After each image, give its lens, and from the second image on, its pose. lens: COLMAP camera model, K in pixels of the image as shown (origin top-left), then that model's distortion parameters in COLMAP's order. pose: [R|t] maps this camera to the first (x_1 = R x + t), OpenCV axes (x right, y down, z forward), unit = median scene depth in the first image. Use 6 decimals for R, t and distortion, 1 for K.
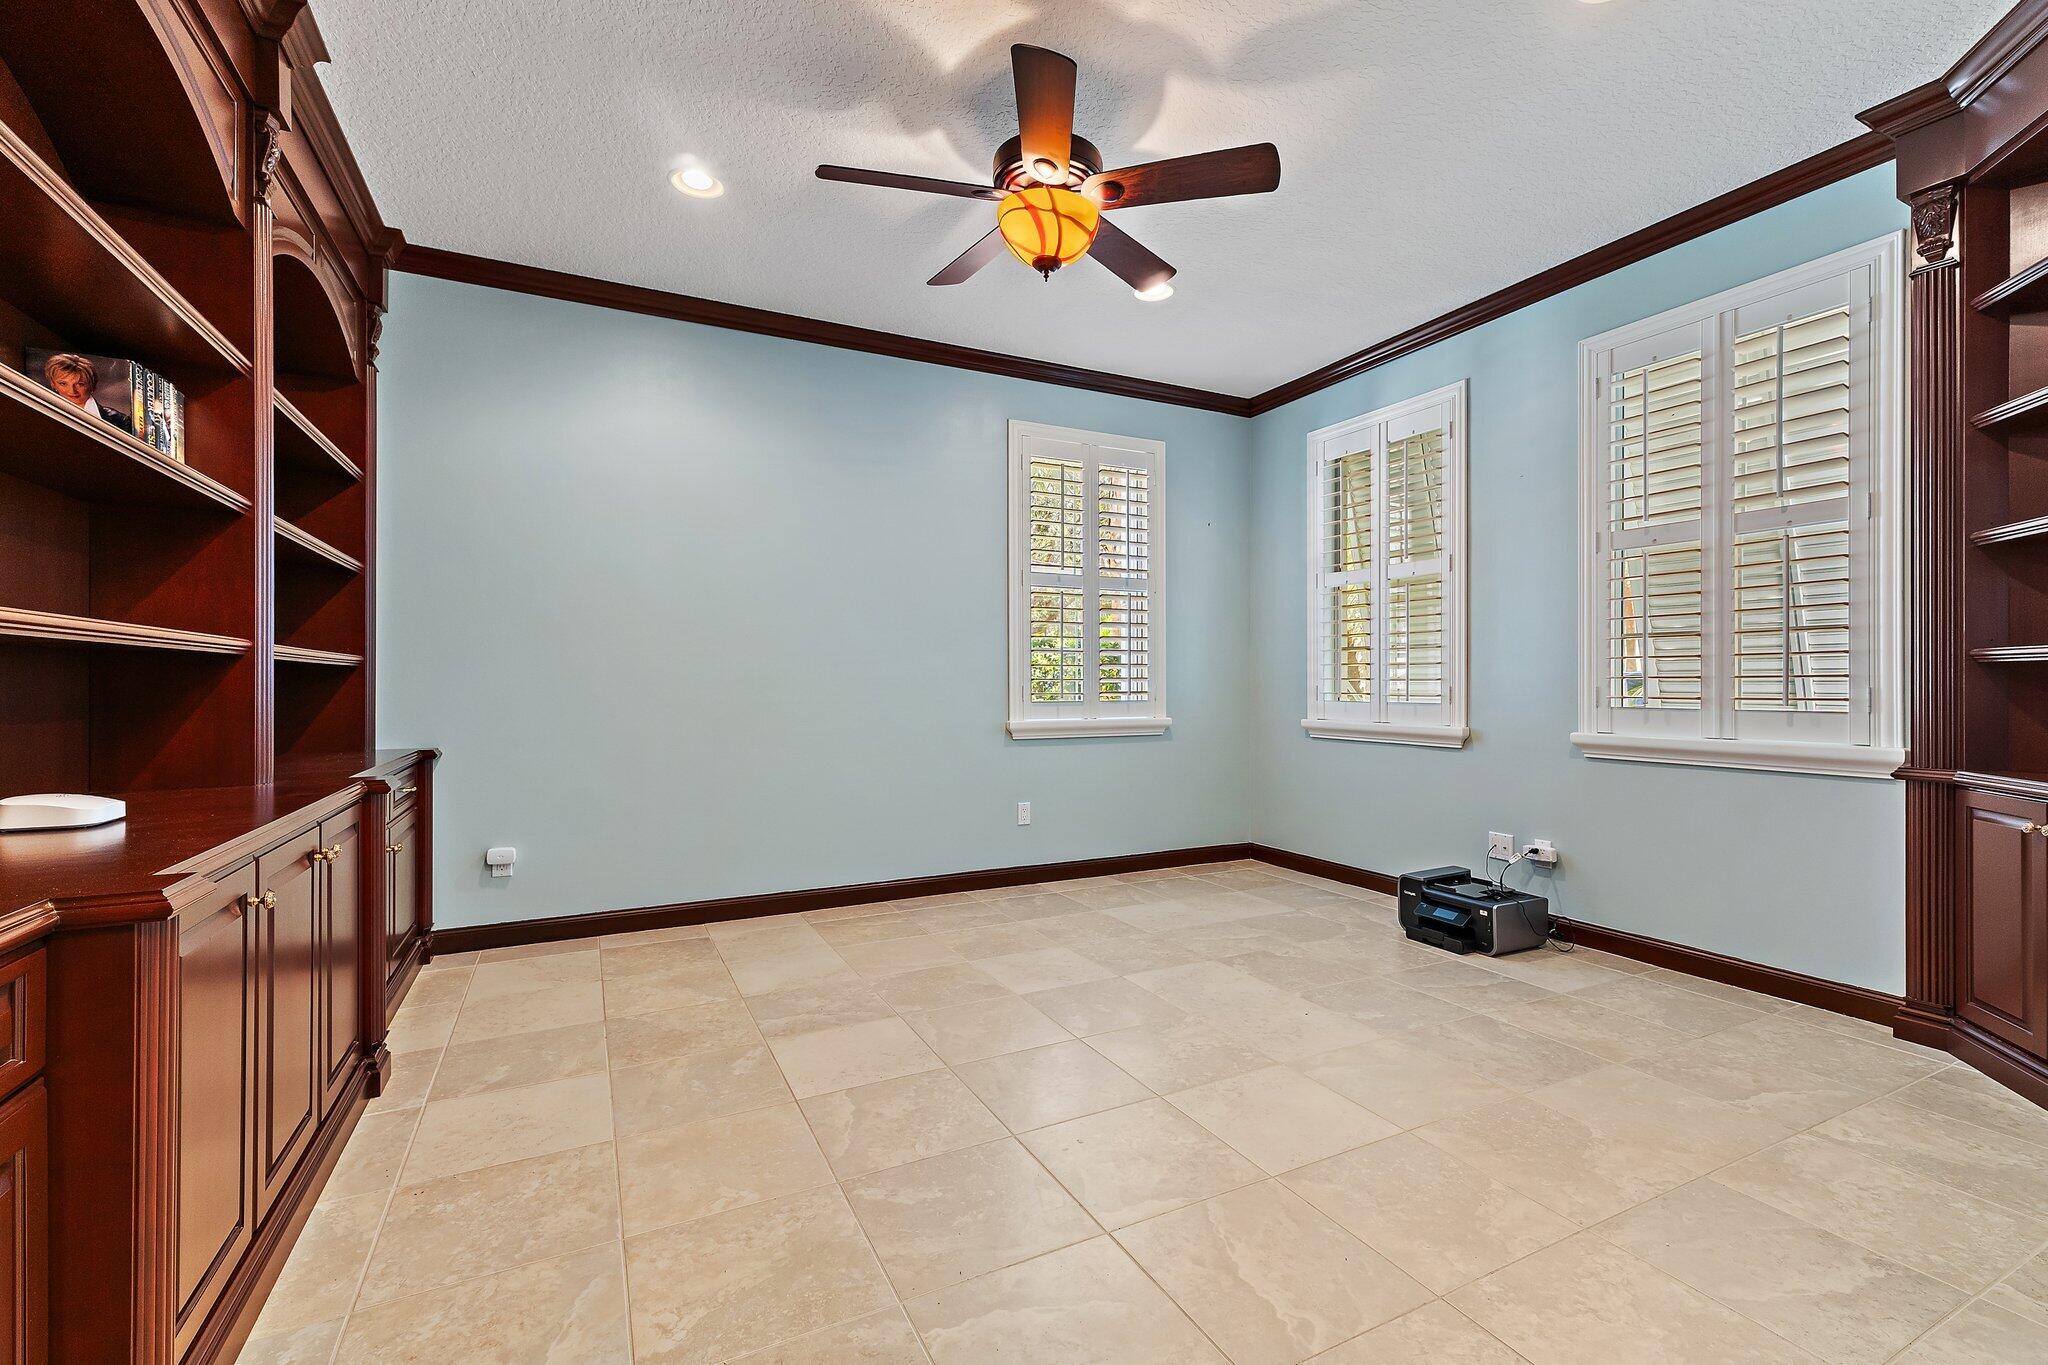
lens RADIAL K [[876.3, 0, 1034.5], [0, 876.3, 686.9], [0, 0, 1]] dist [0.010079, -0.001903]
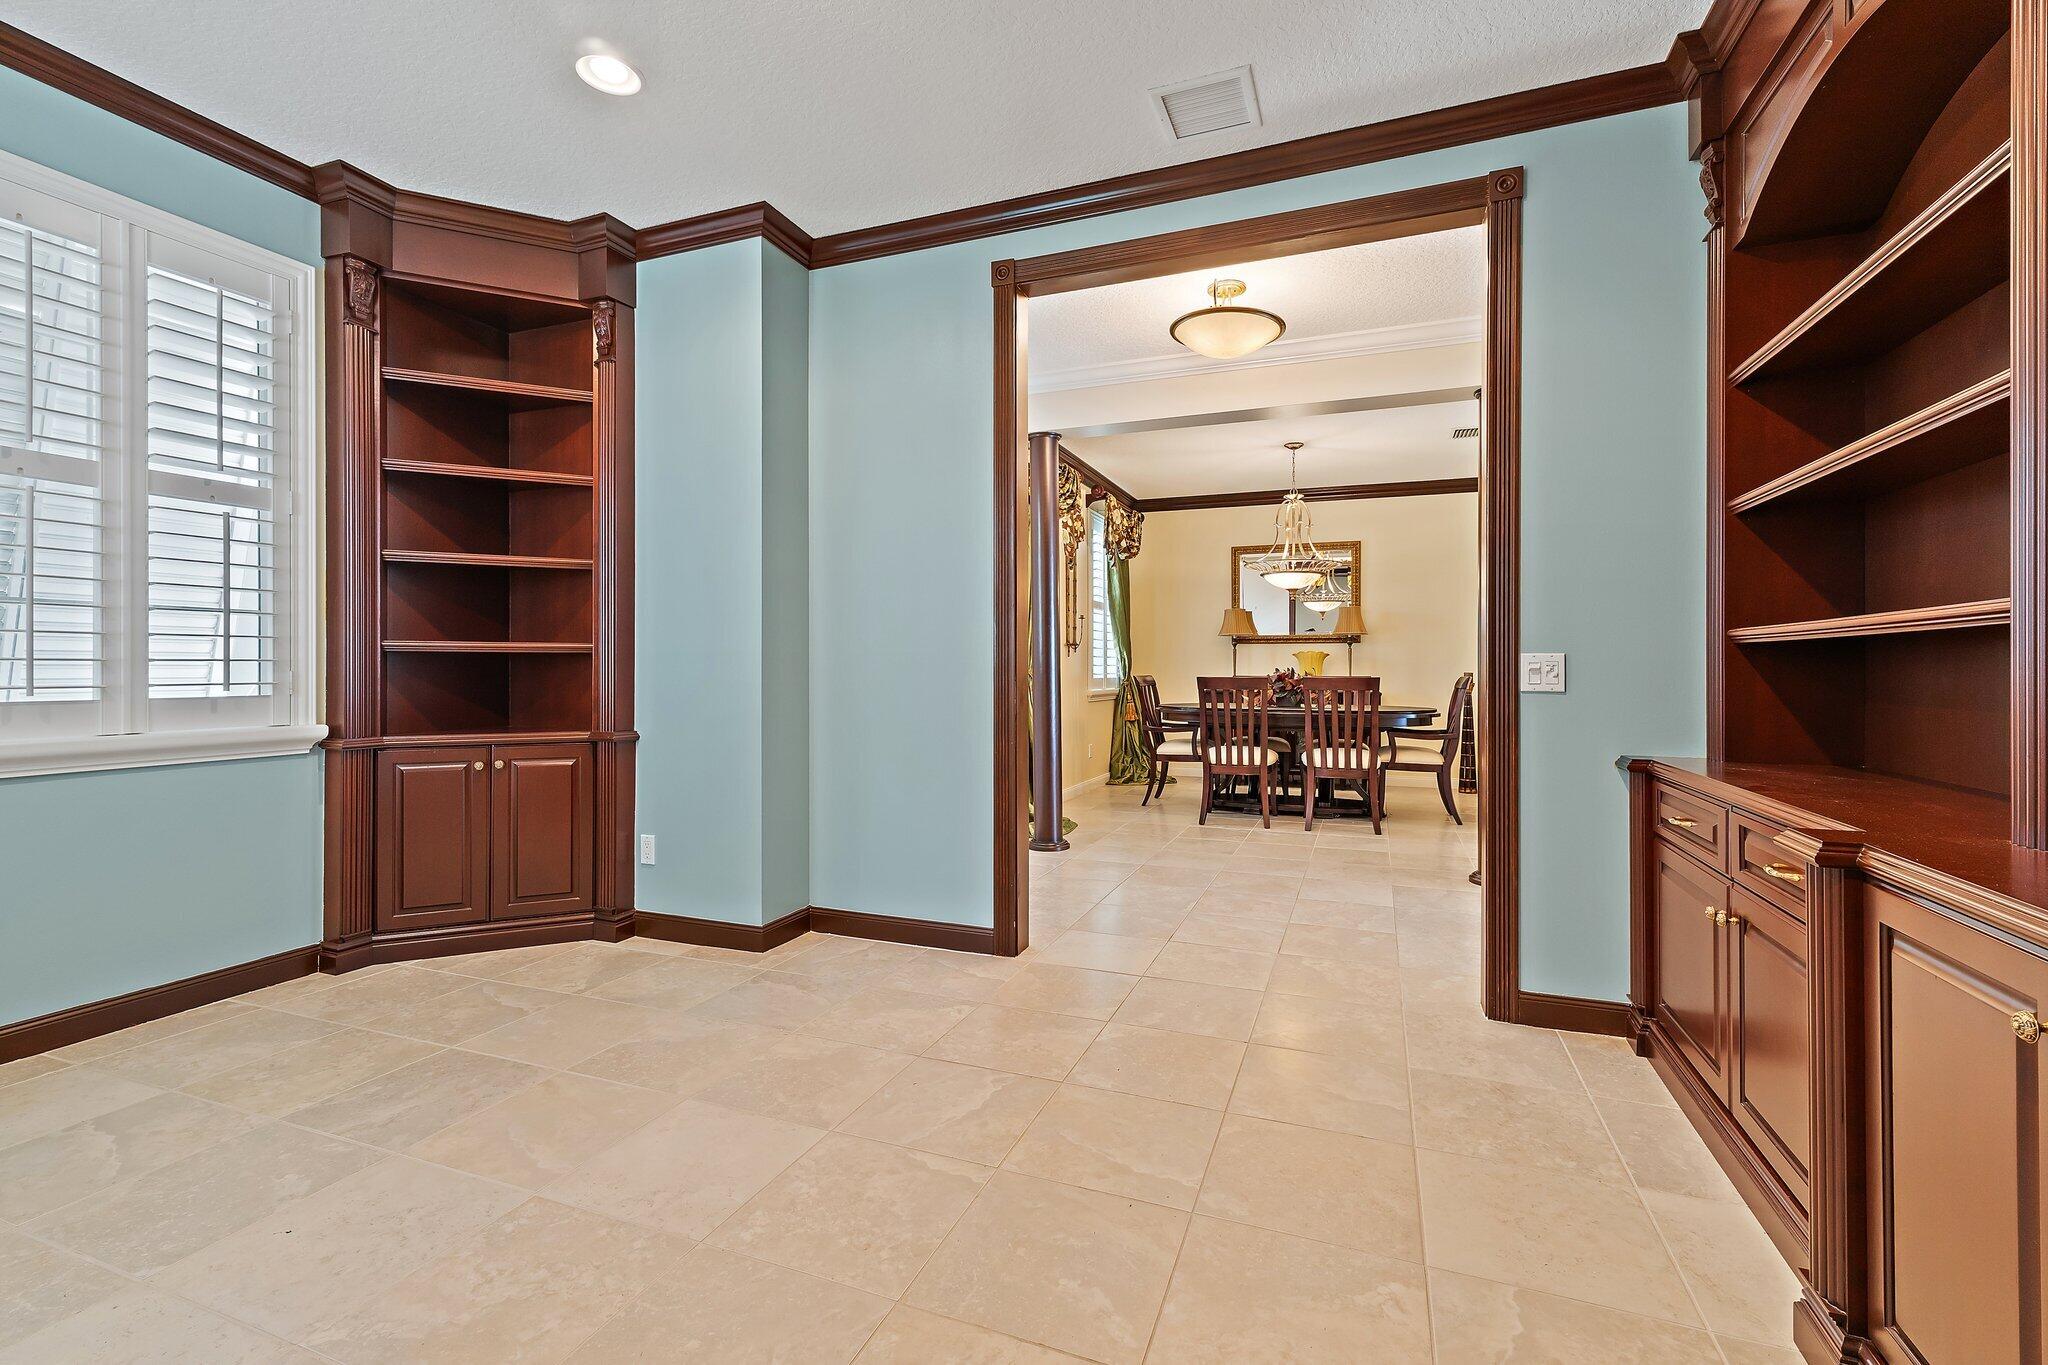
lens RADIAL K [[876.3, 0, 1037.0], [0, 876.3, 667.3], [0, 0, 1]] dist [0.010079, -0.001903]
pose [[-0.663395, 0.000205, 0.748269, -0.518875], [0.002482, 0.999995, 0.001926, -0.004787], [-0.748265, 0.003135, -0.663392, 1.136981]]
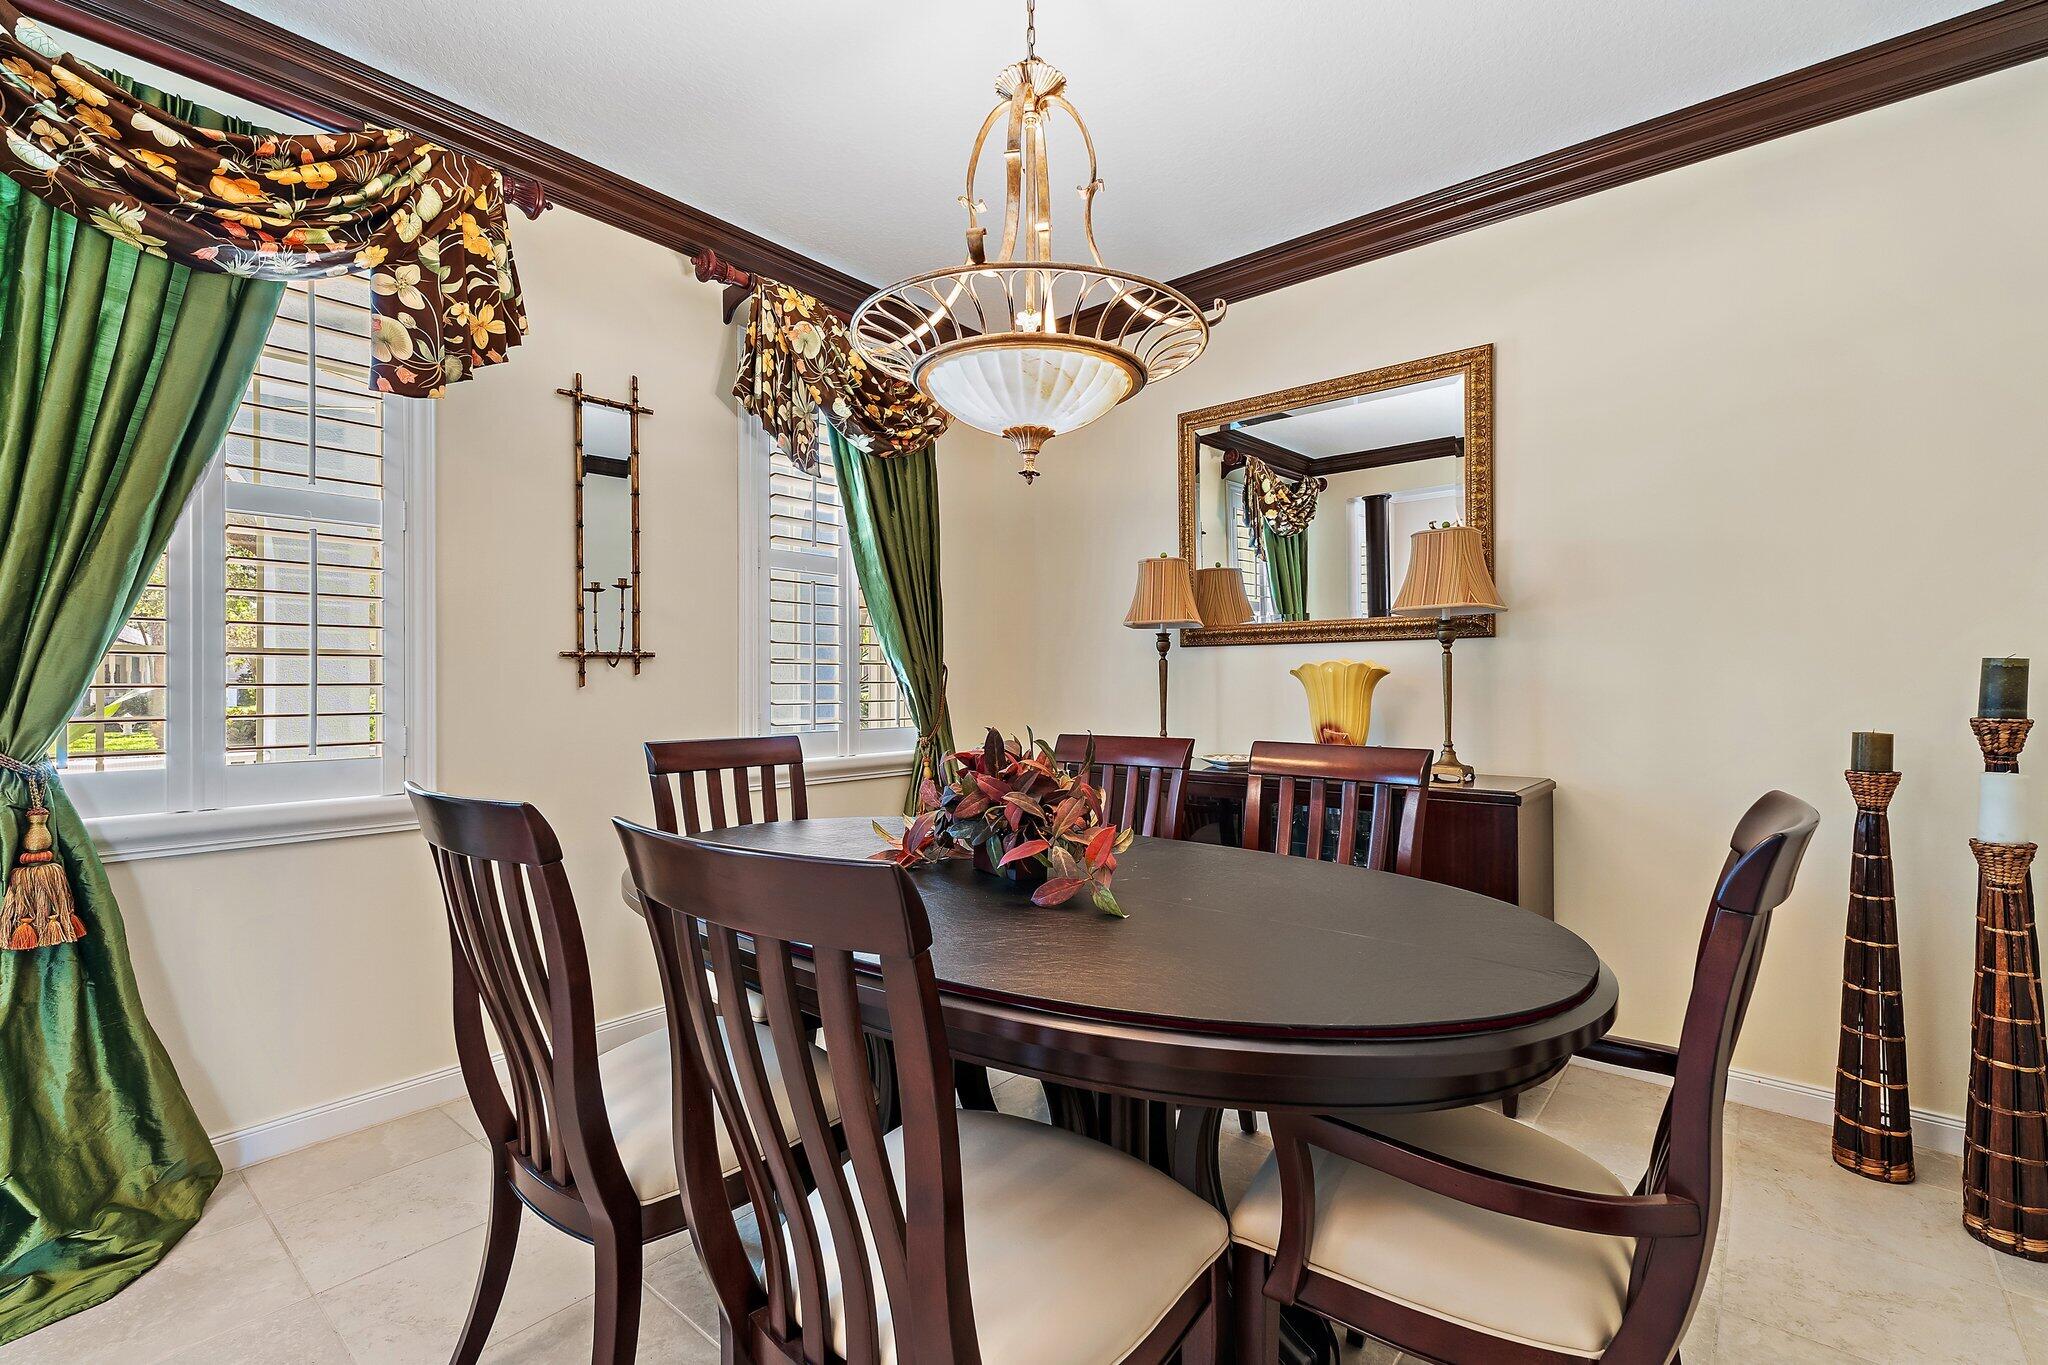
lens RADIAL K [[876.3, 0, 1022.0], [0, 876.3, 668.5], [0, 0, 1]] dist [0.010079, -0.001903]
pose [[-0.448145, -0.003065, 0.893956, -0.404341], [0.007614, 0.999945, 0.007246, -0.011928], [-0.893929, 0.010054, -0.448097, 0.882144]]
